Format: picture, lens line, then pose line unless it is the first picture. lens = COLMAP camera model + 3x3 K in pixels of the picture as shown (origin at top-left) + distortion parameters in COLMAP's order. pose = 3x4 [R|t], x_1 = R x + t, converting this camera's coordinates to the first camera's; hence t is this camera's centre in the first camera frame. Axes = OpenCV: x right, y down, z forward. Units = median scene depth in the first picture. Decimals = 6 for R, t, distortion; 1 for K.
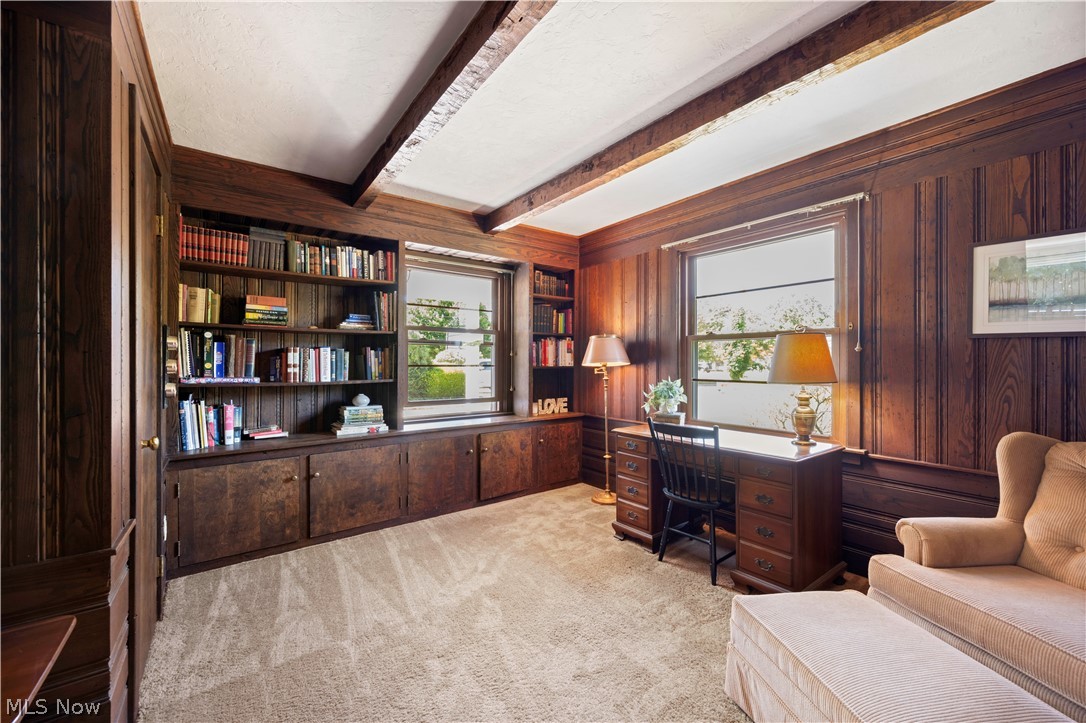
lens RADIAL K [[420.5, 0, 552.4], [0, 420.5, 349.4], [0, 0, 1]] dist [-0.001044, -0.000031]
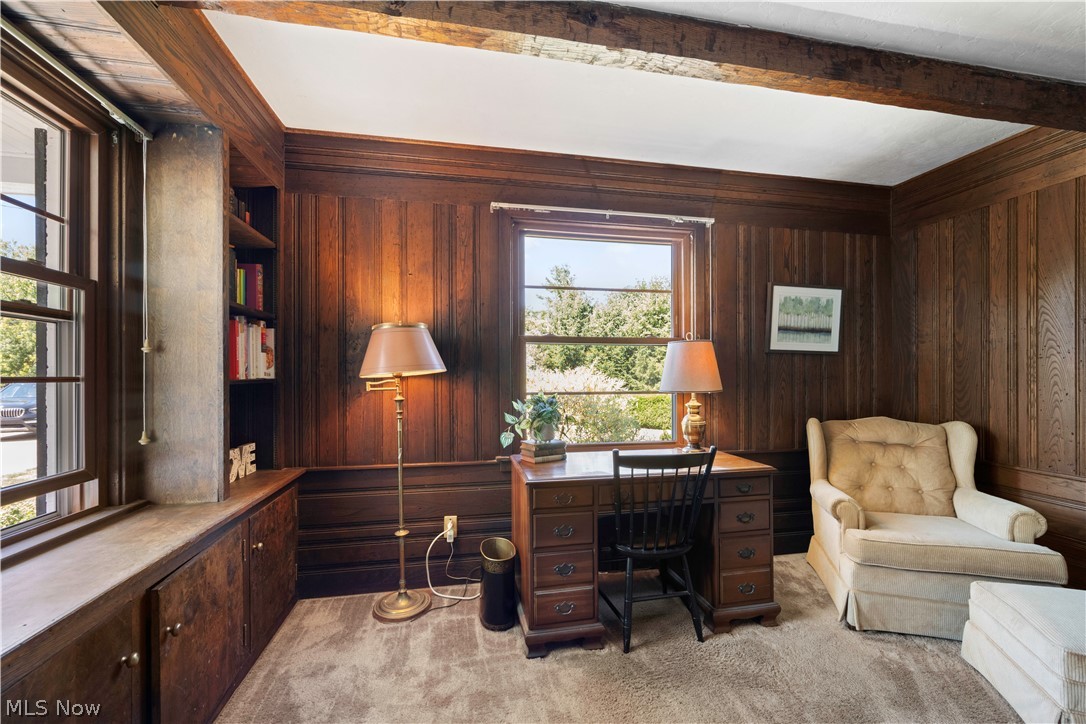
lens RADIAL K [[437.2, 0, 544.7], [0, 437.2, 368.1], [0, 0, 1]] dist [0.000350, 0.000091]
pose [[0.454680, 0.011415, 0.890582, -0.362615], [-0.024801, 0.999692, -0.000151, 0.025903], [-0.890309, -0.022019, 0.454823, 0.629147]]
